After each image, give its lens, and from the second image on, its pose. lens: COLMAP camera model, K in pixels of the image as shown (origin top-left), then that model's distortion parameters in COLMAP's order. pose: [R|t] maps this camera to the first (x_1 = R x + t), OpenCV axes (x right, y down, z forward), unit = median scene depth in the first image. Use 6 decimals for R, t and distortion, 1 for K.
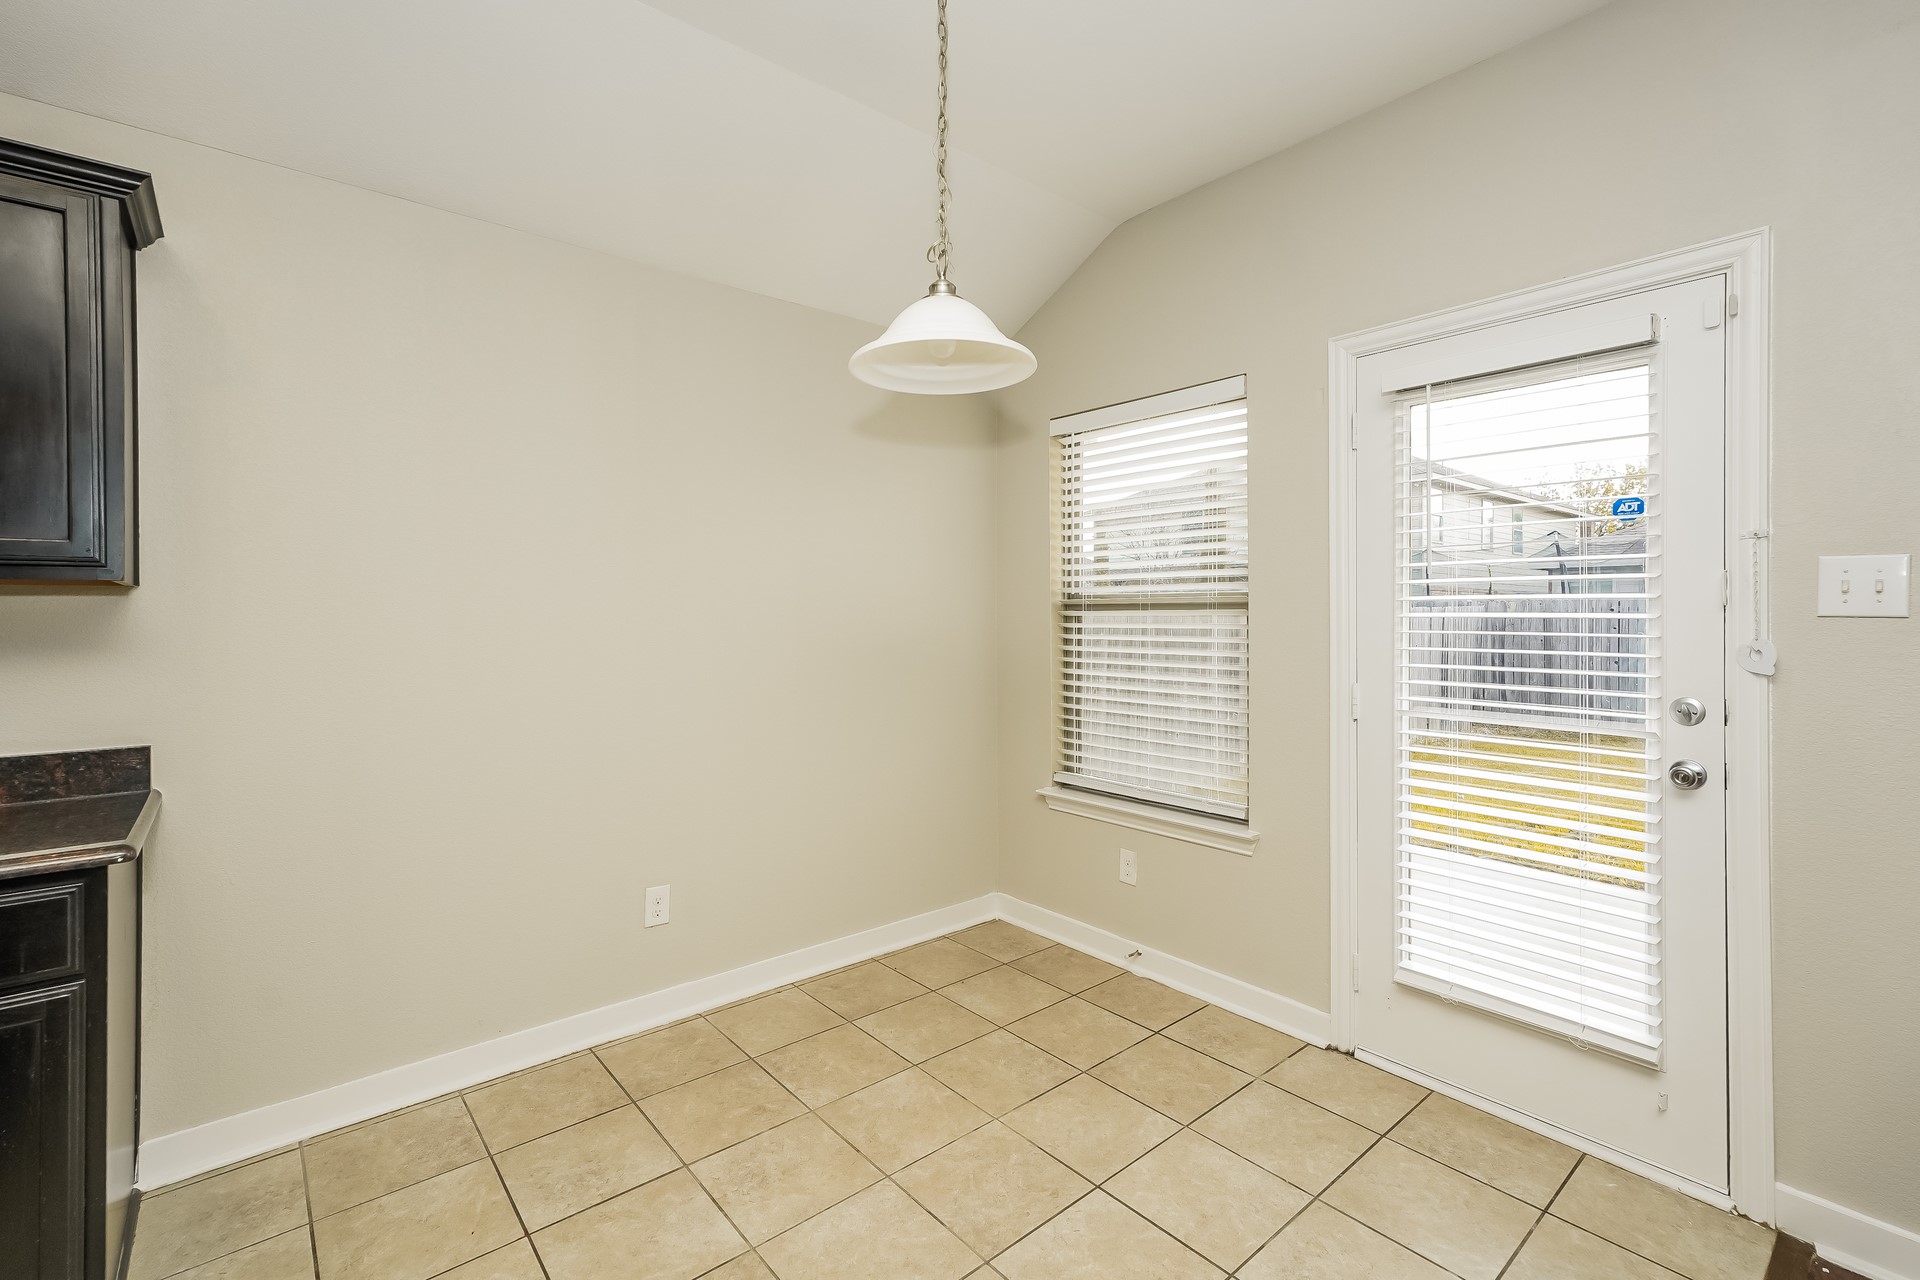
lens RADIAL K [[853.7, 0, 965.4], [0, 853.7, 613.6], [0, 0, 1]] dist [0.006872, 0.000330]
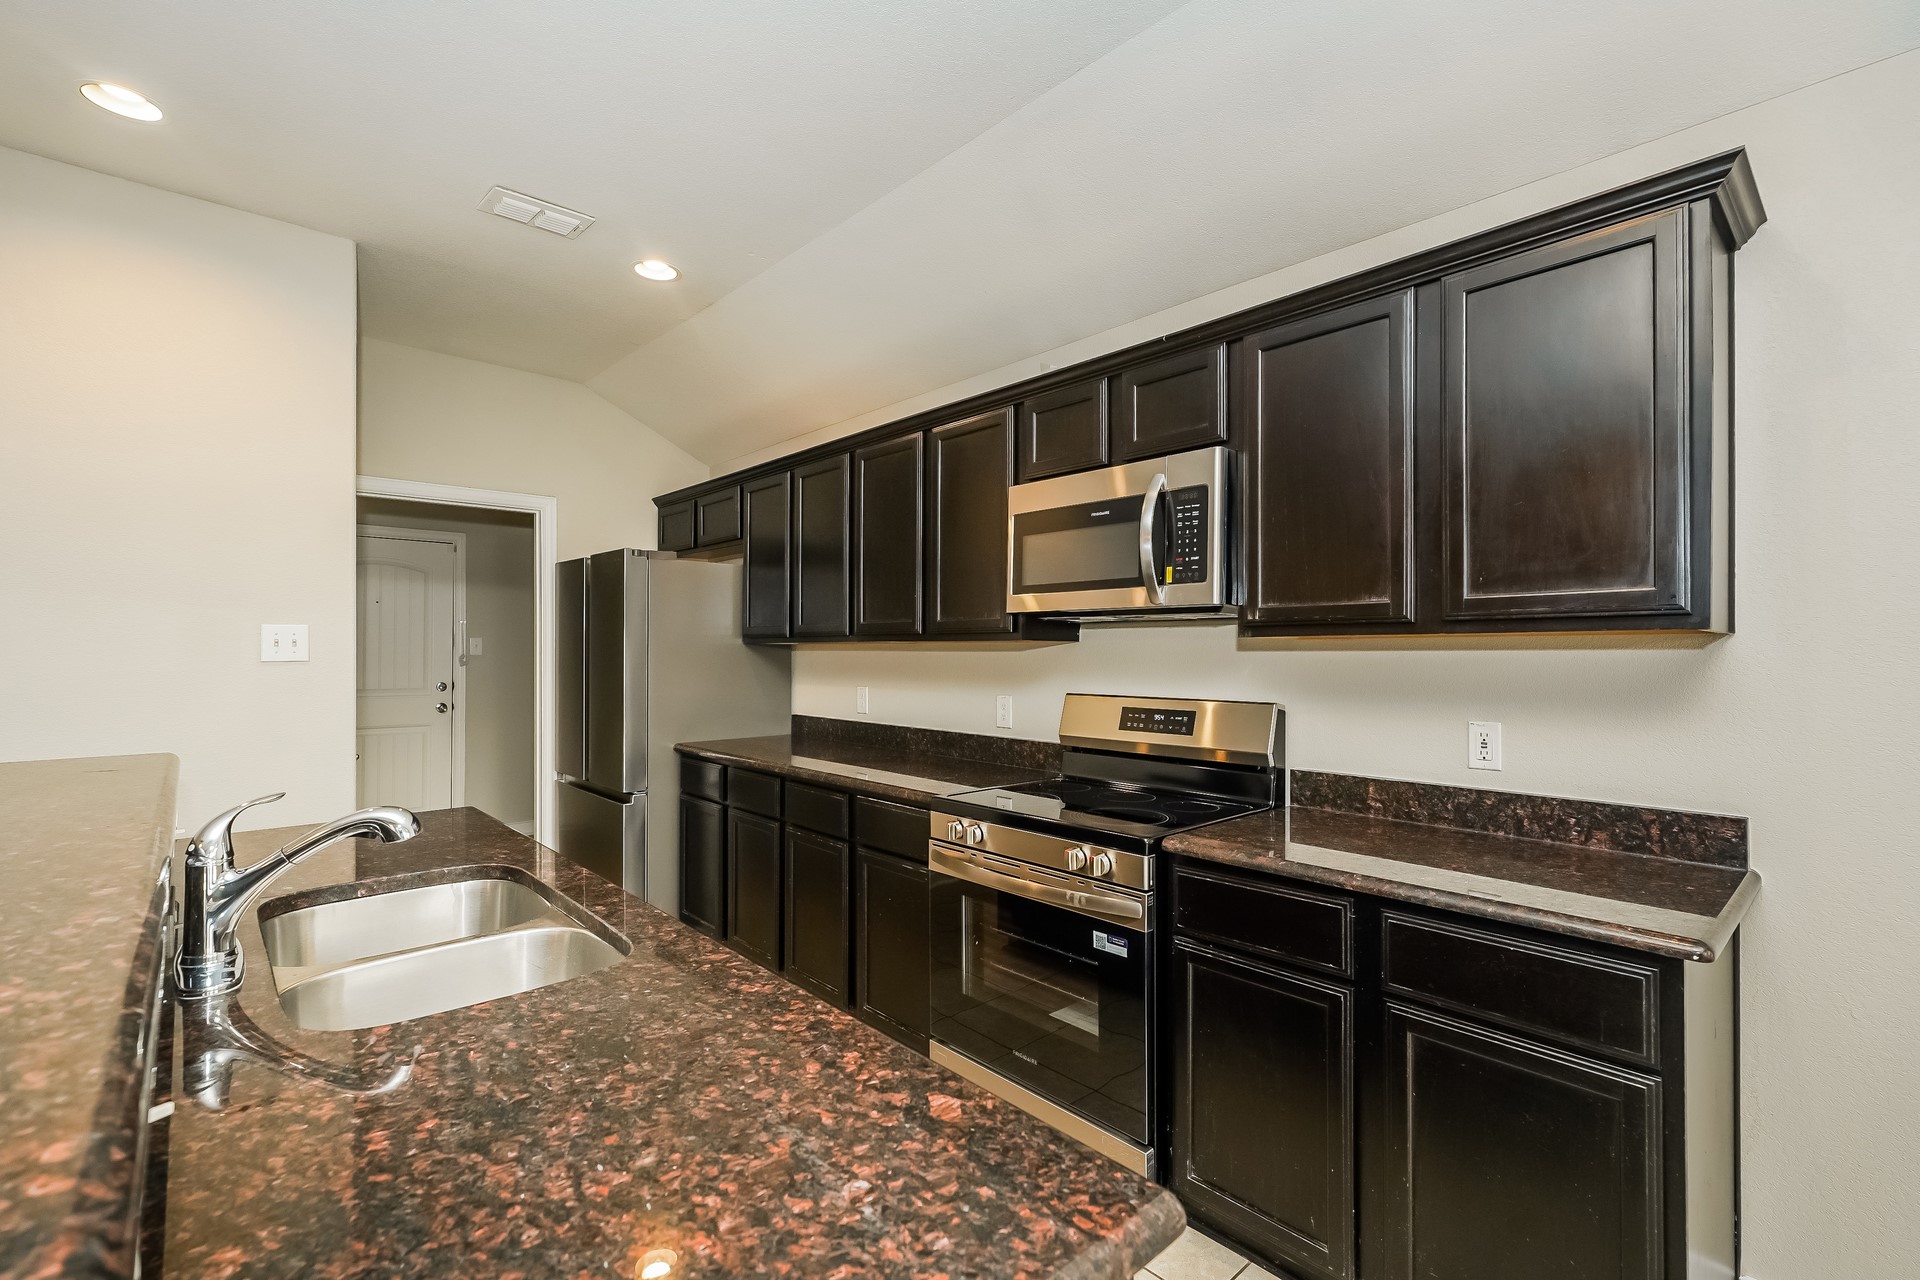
lens RADIAL K [[853.7, 0, 955.3], [0, 853.7, 646.9], [0, 0, 1]] dist [0.006872, 0.000330]
pose [[0.037441, -0.001179, -0.999298, -0.119526], [-0.001828, 0.999998, -0.001249, -0.015756], [0.999297, 0.001873, 0.037439, 0.177256]]
